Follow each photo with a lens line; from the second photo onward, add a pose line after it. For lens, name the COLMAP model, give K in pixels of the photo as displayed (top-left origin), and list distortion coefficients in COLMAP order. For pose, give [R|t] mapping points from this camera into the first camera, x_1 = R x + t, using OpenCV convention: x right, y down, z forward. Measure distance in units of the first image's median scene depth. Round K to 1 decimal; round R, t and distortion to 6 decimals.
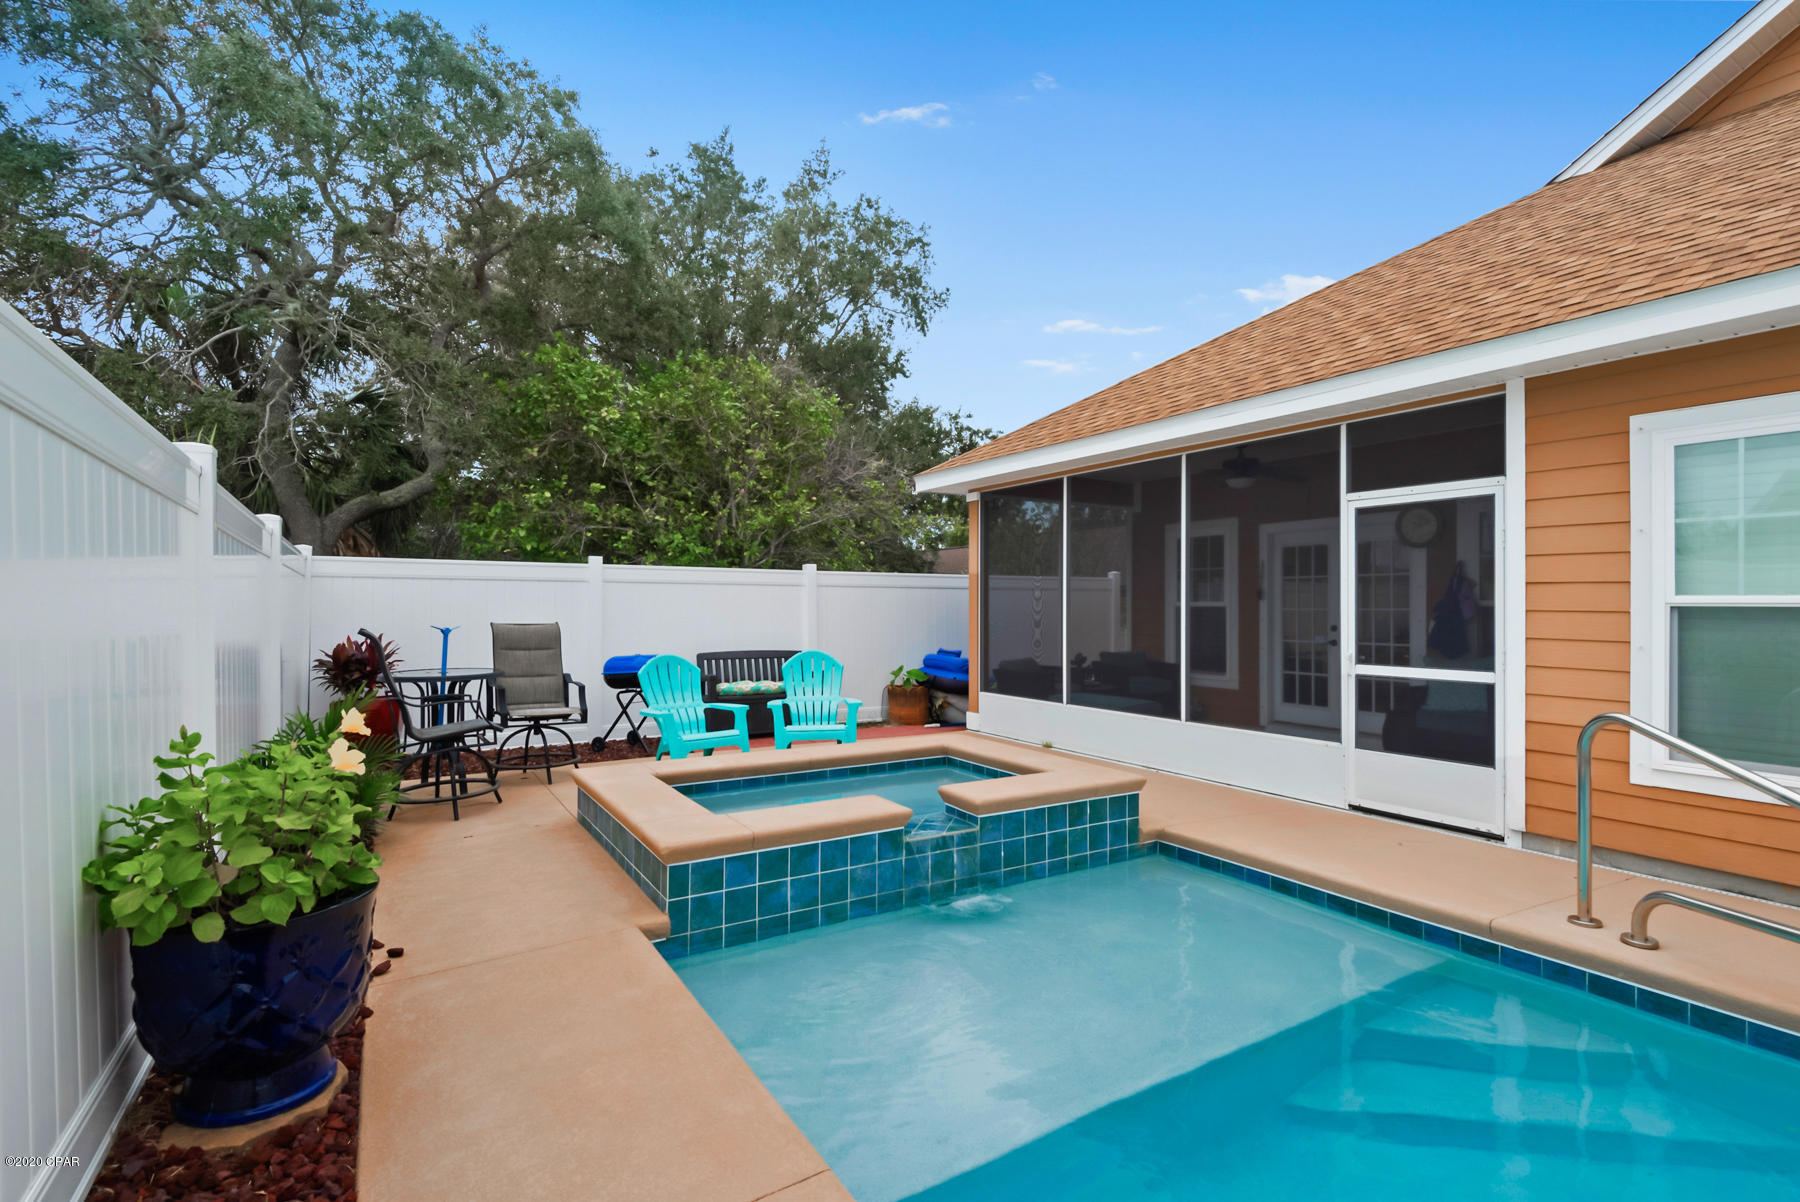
lens RADIAL K [[885.9, 0, 942.2], [0, 885.9, 605.3], [0, 0, 1]] dist [0.021200, -0.021903]
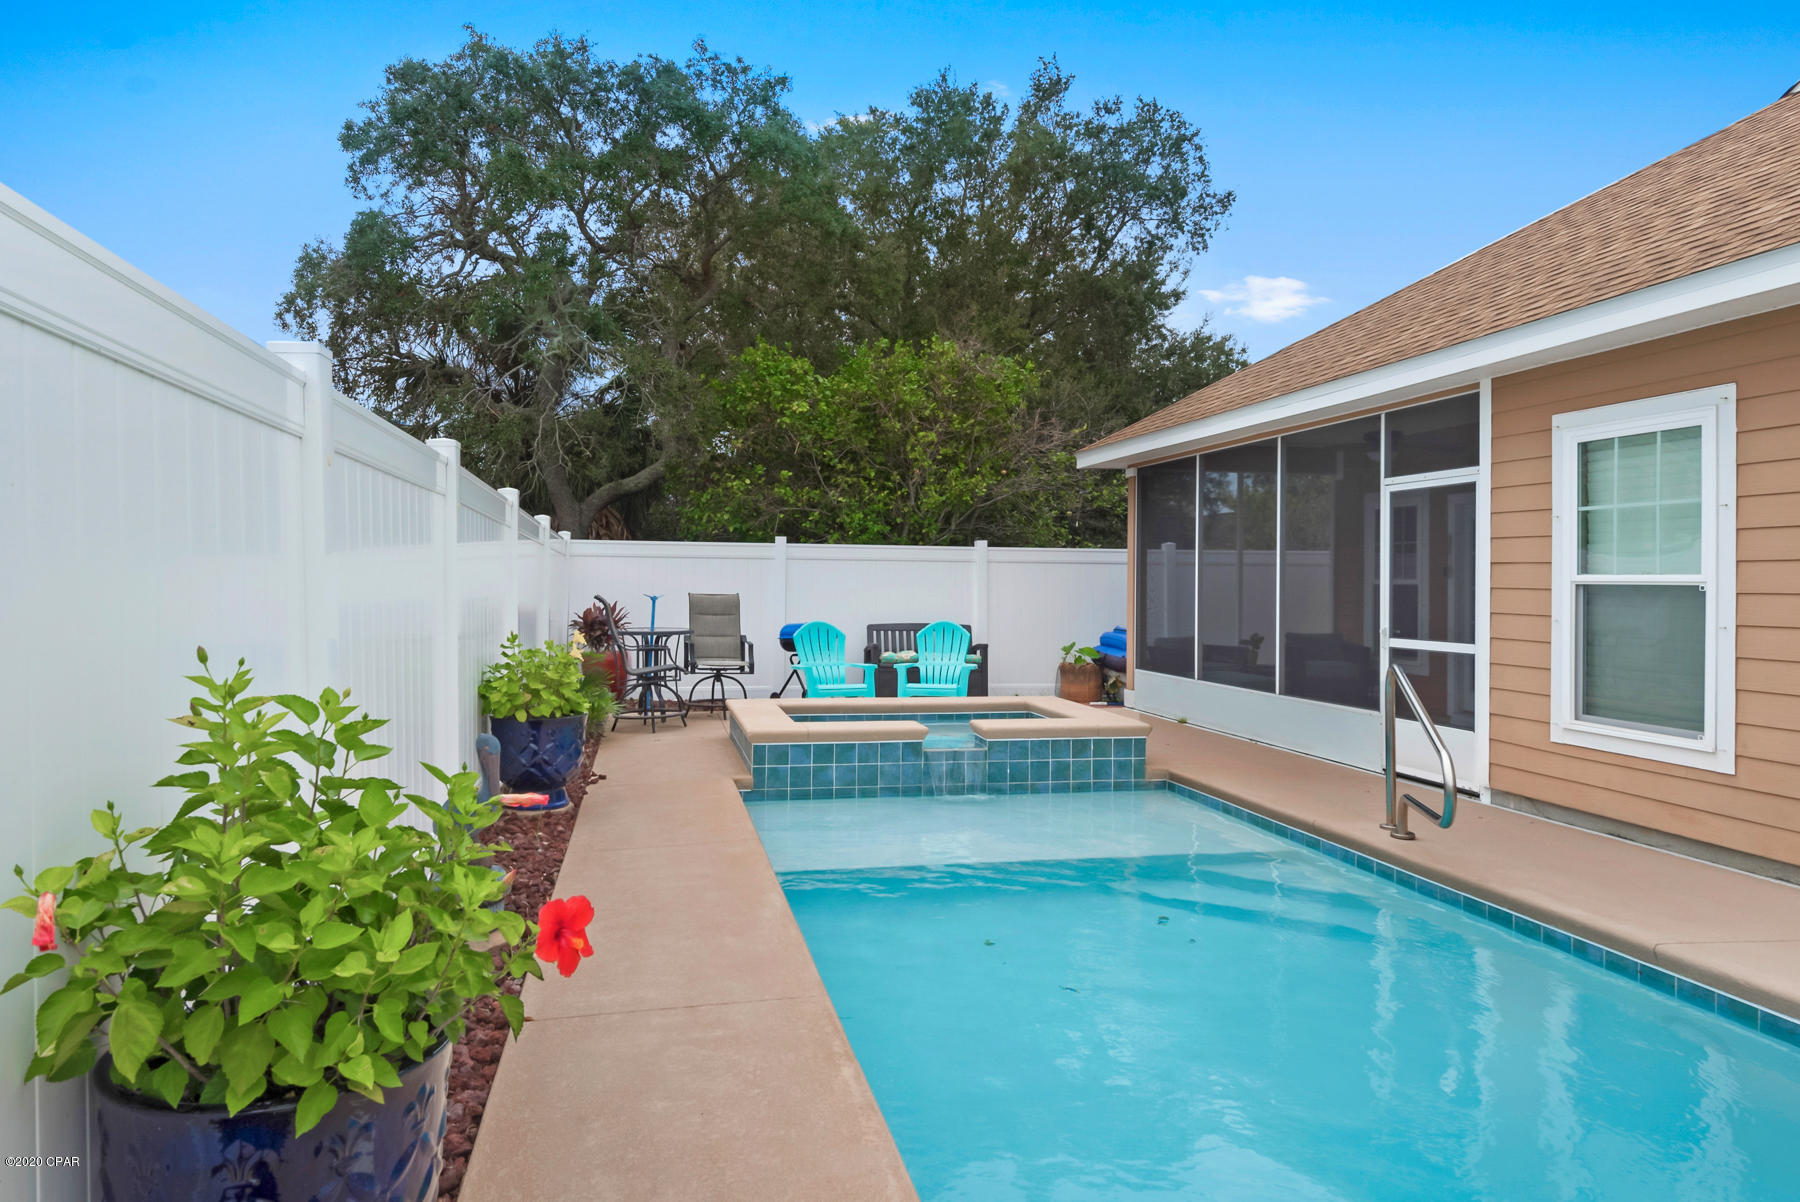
lens RADIAL K [[1205.7, 0, 900.0], [0, 1205.7, 601.0], [0, 0, 1]] dist [-0.000714, -0.000078]
pose [[0.936592, 0.010996, -0.350249, 0.321461], [-0.005717, 0.999854, 0.016103, 0.001383], [0.350375, -0.013079, 0.936518, -0.427954]]
